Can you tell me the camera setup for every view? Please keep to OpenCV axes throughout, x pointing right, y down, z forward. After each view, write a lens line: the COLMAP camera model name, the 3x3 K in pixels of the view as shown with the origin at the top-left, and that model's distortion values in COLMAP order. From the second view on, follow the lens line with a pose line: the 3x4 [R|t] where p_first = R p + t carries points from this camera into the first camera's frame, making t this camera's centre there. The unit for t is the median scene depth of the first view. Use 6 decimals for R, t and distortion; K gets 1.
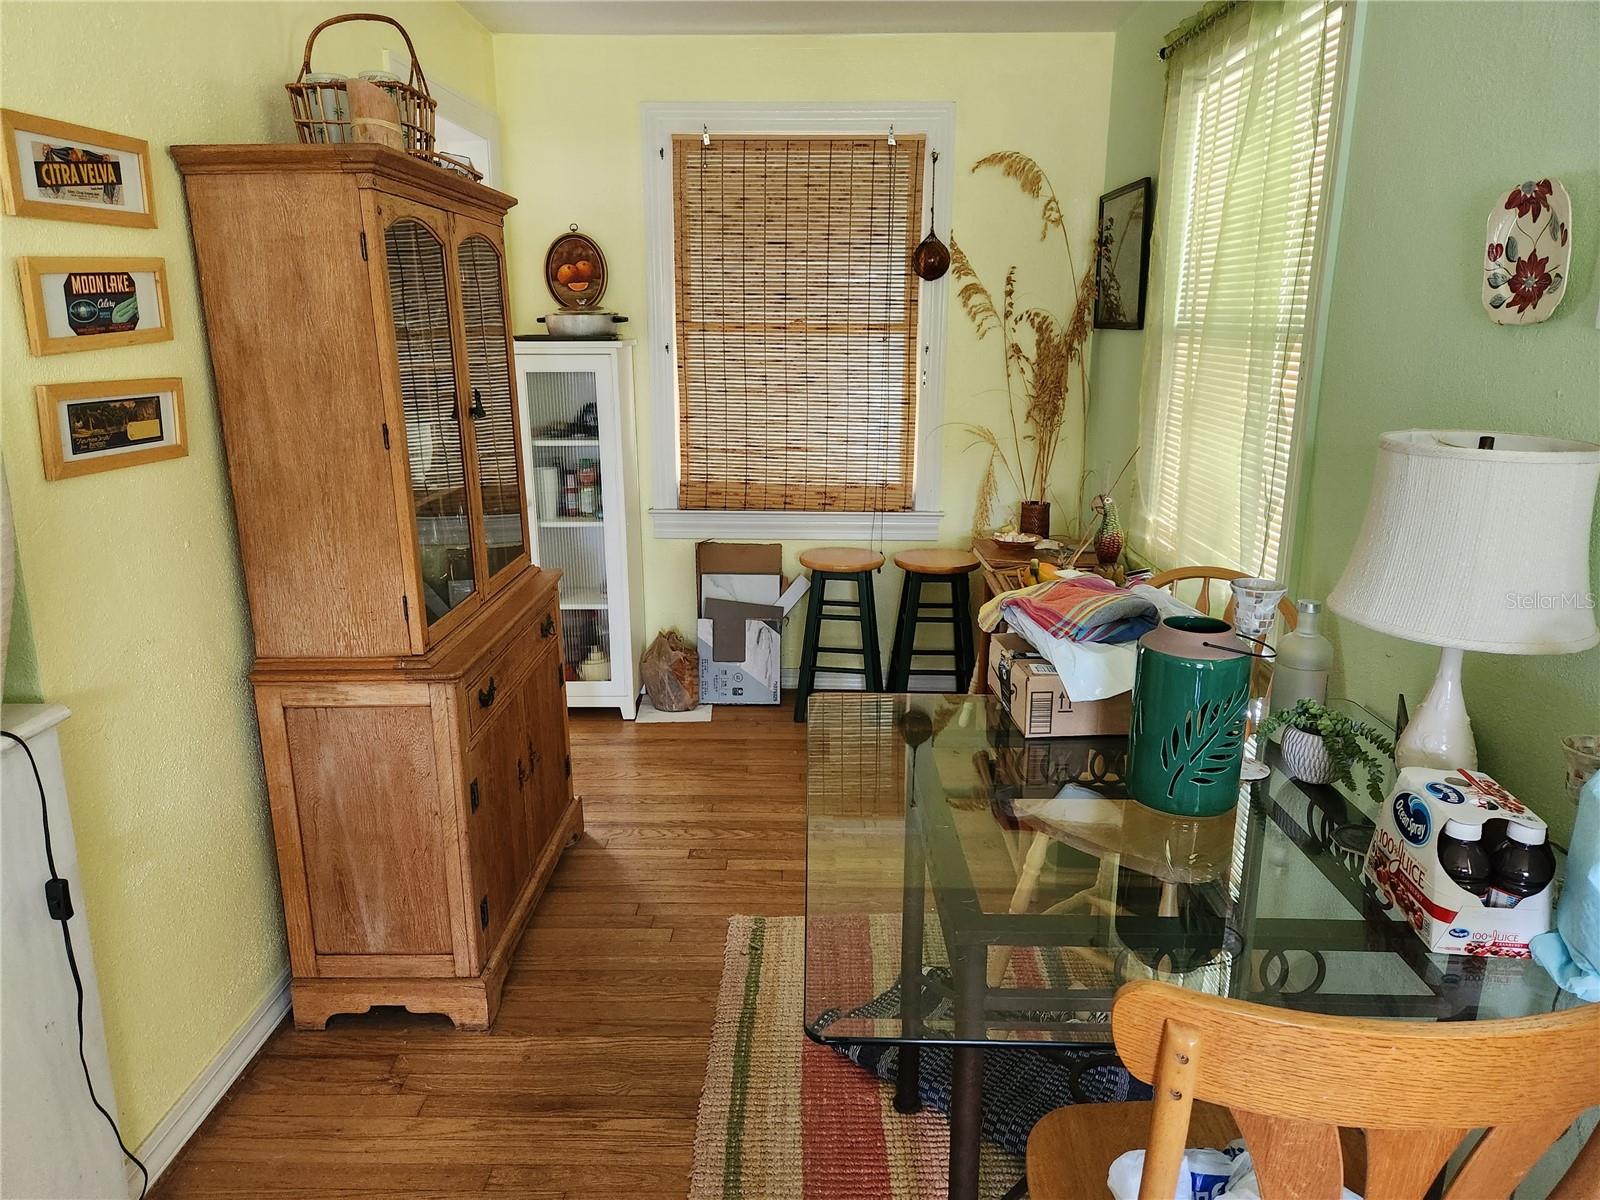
lens RADIAL K [[1057.3, 0, 802.0], [0, 1057.3, 596.8], [0, 0, 1]] dist [0.068771, -0.062030]
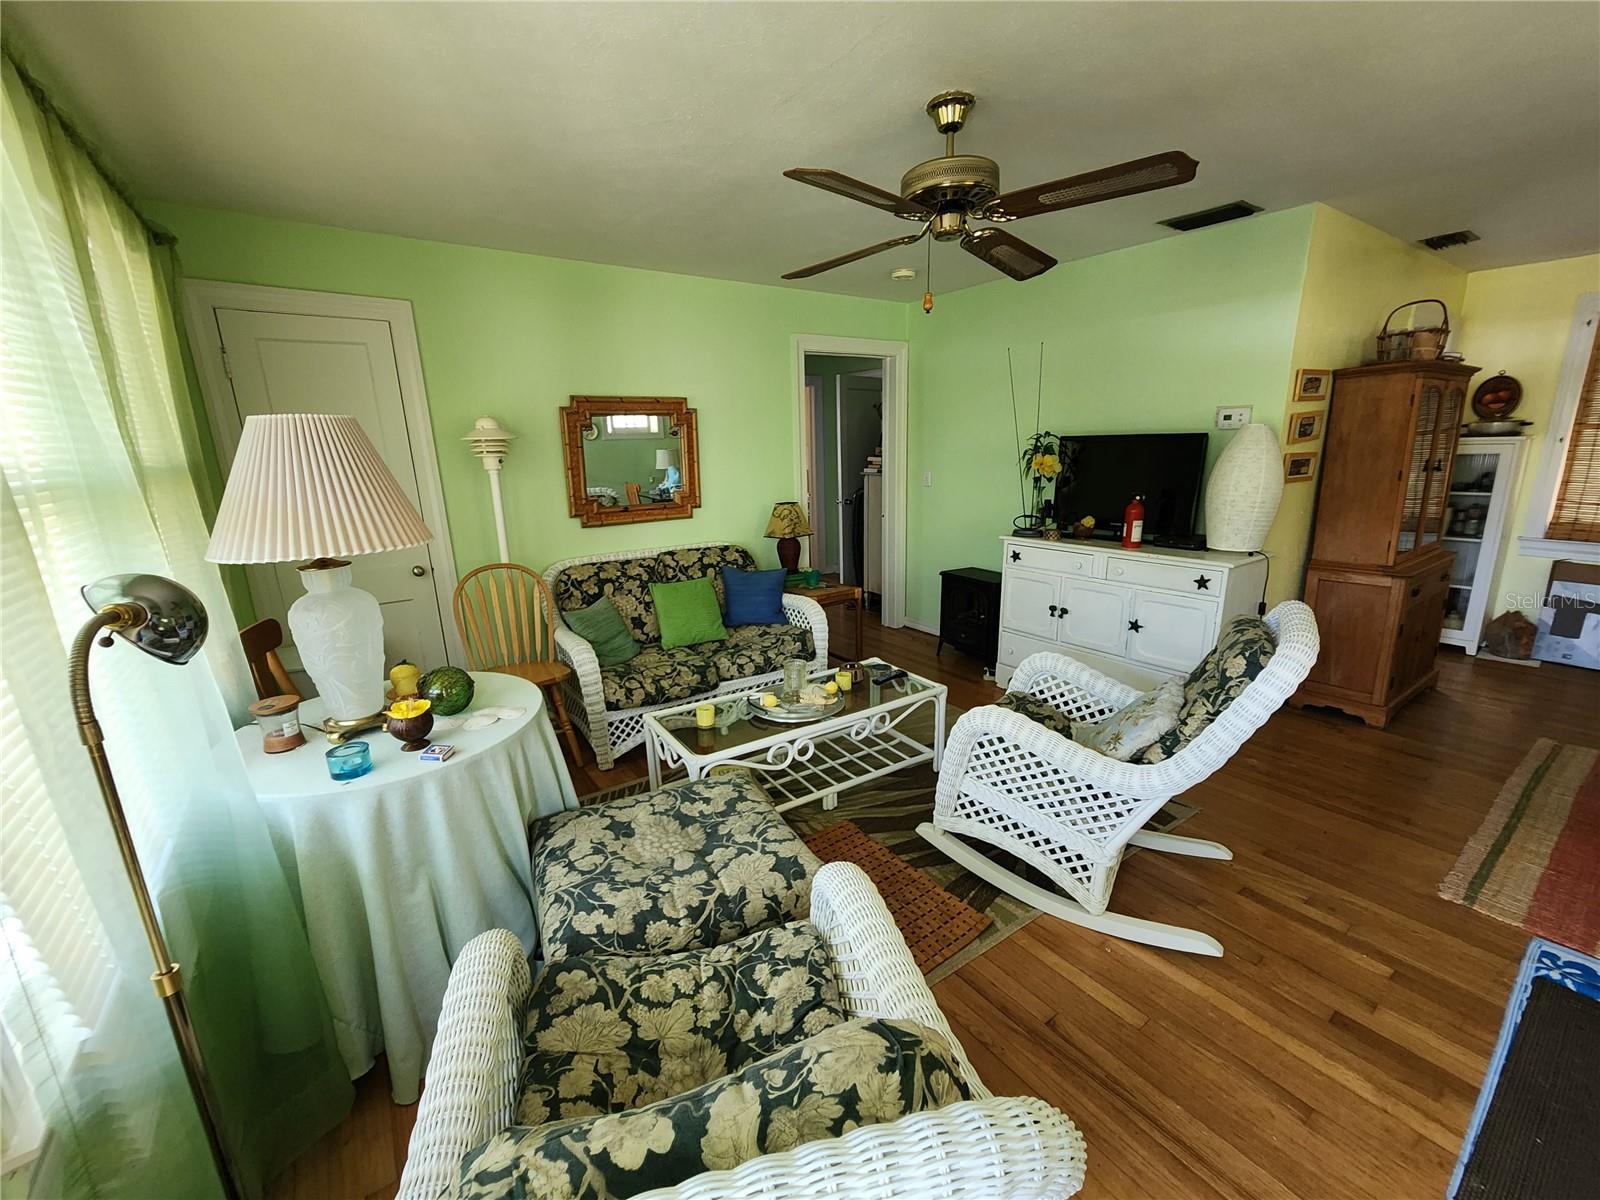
lens RADIAL K [[633.8, 0, 800.0], [0, 633.8, 600.0], [0, 0, 1]] dist [0.000308, -0.008388]
pose [[0.564552, 0.176665, -0.806270, 0.029304], [-0.172751, 0.980482, 0.093877, 0.129301], [0.807117, 0.086286, 0.584052, -0.520711]]
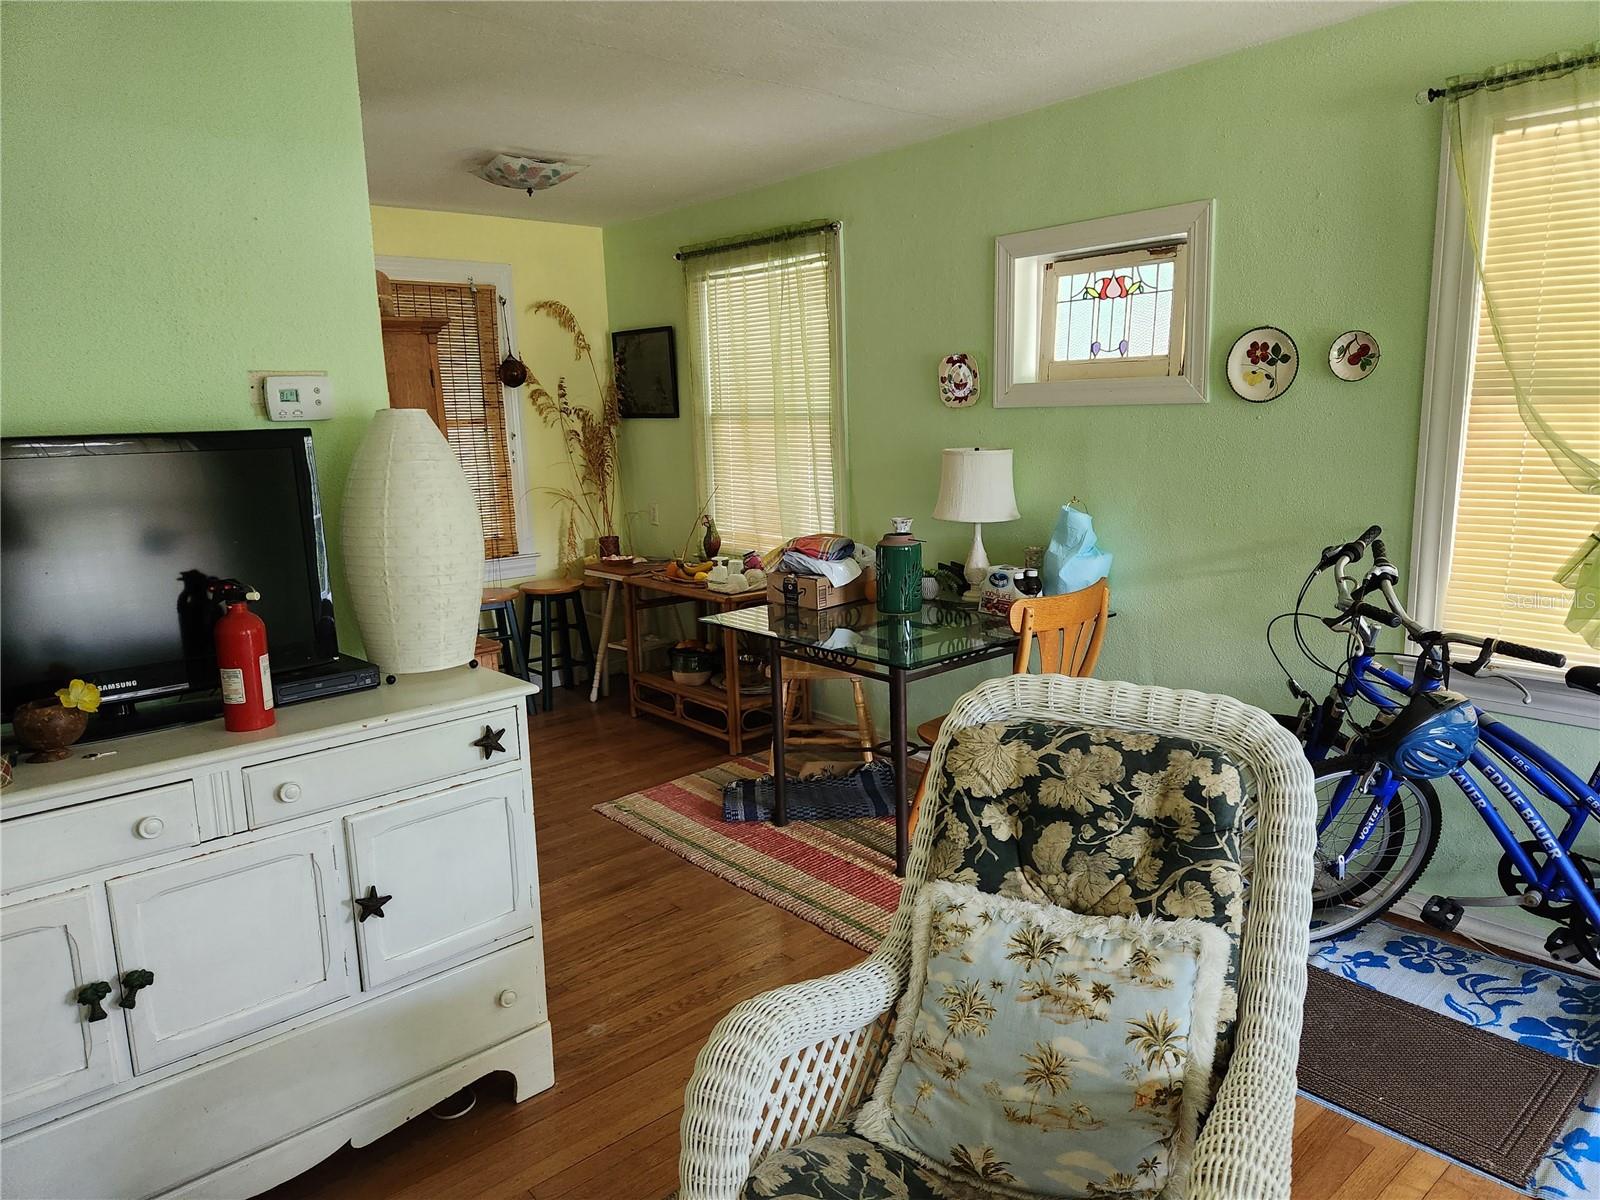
lens RADIAL K [[1057.3, 0, 802.0], [0, 1057.3, 596.8], [0, 0, 1]] dist [0.068771, -0.062030]
pose [[0.746452, -0.144071, 0.649656, -0.555733], [0.197310, 0.980297, -0.009311, 0.058945], [-0.635515, 0.135134, 0.760171, -0.263638]]
